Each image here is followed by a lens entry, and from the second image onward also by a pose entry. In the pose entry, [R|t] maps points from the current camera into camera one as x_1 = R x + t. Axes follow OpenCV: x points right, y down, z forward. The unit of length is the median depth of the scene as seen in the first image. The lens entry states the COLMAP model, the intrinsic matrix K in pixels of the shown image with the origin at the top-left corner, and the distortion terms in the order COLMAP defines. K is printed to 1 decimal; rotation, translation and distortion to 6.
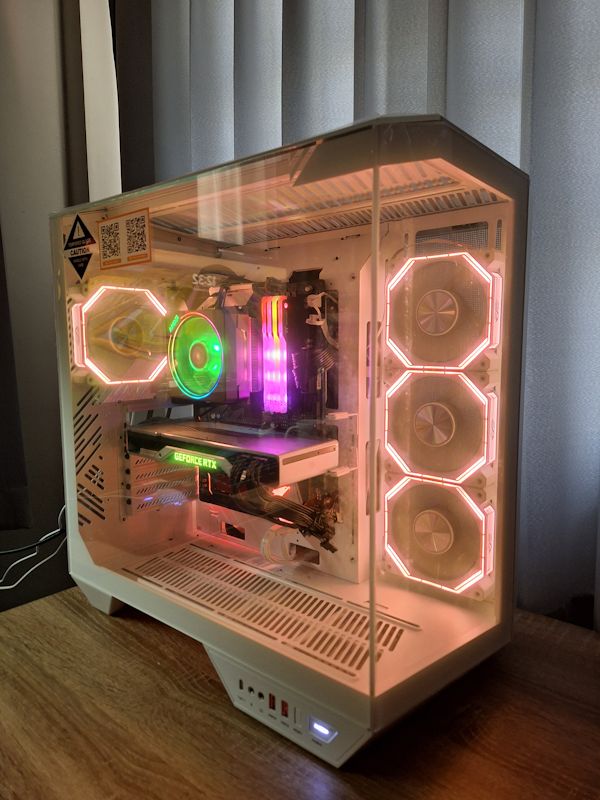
lens RADIAL K [[563.4, 0, 300.0], [0, 563.4, 400.0], [0, 0, 1]] dist [0.061225, -0.072249]
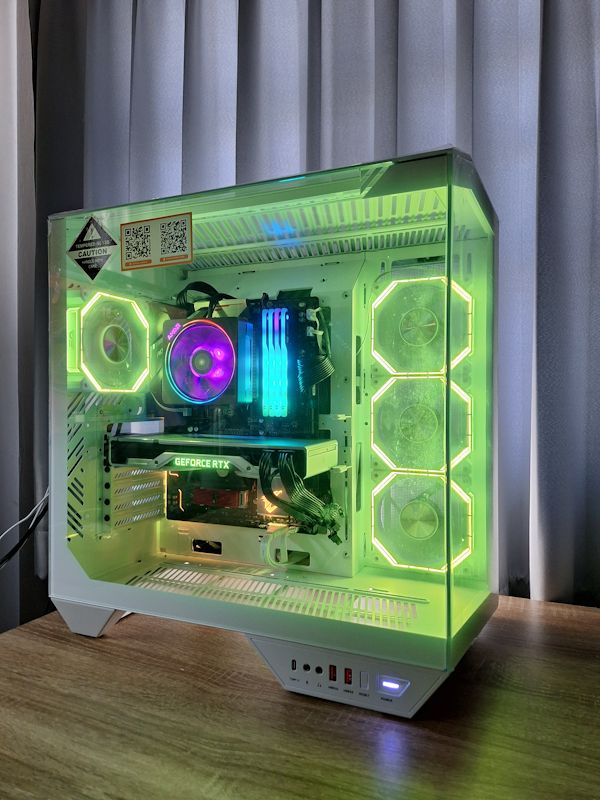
lens RADIAL K [[563.4, 0, 300.0], [0, 563.4, 400.0], [0, 0, 1]] dist [0.061225, -0.072249]
pose [[0.958383, 0.006510, 0.285410, -0.307565], [0.024293, 0.994254, -0.104254, 0.104111], [-0.284449, 0.106849, 0.952718, -0.025765]]
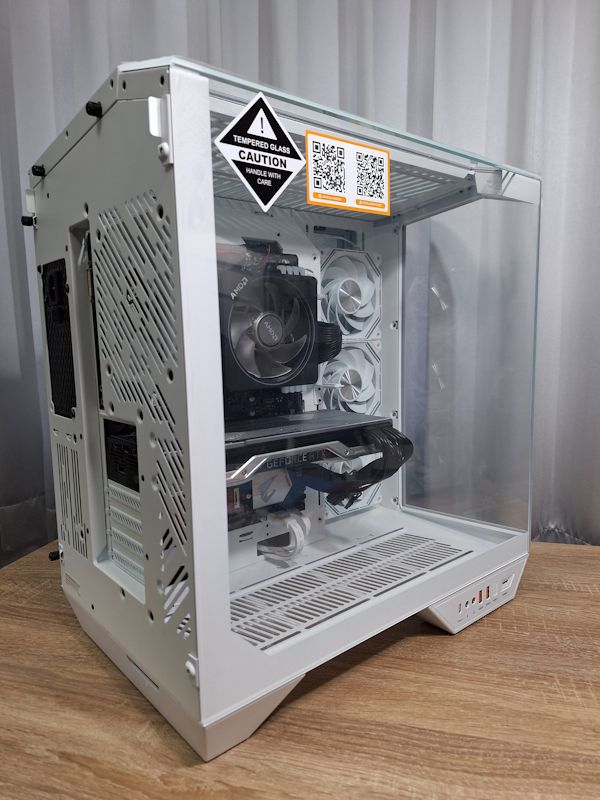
lens RADIAL K [[566.8, 0, 301.1], [0, 566.8, 402.9], [0, 0, 1]] dist [0.057635, -0.108142]
pose [[0.158179, -0.122121, 0.979830, -0.973965], [0.126508, 0.986651, 0.102548, -0.056724], [-0.979273, 0.107735, 0.171517, 0.844701]]
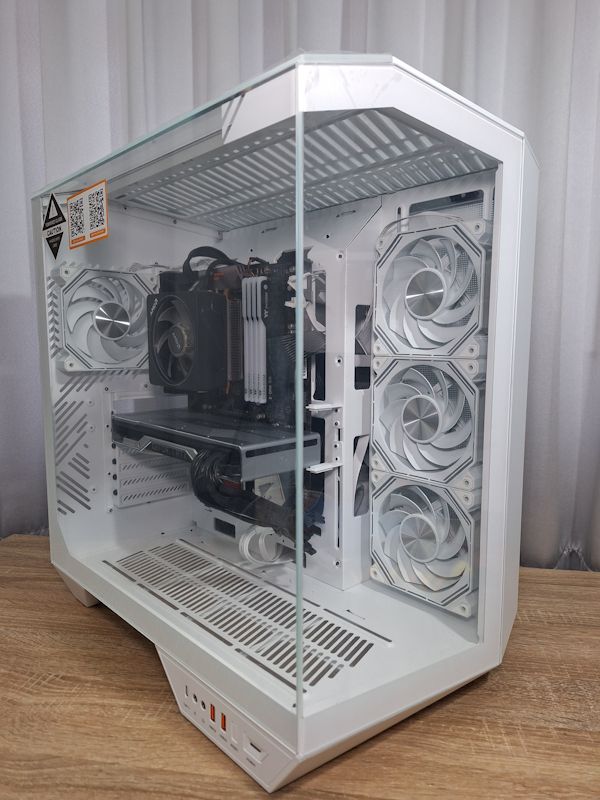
lens RADIAL K [[566.8, 0, 301.1], [0, 566.8, 402.9], [0, 0, 1]] dist [0.057635, -0.108142]
pose [[0.993422, 0.020396, -0.112676, 0.139720], [-0.019965, 0.999788, 0.004952, 0.017361], [0.112753, -0.002670, 0.993619, 0.077624]]
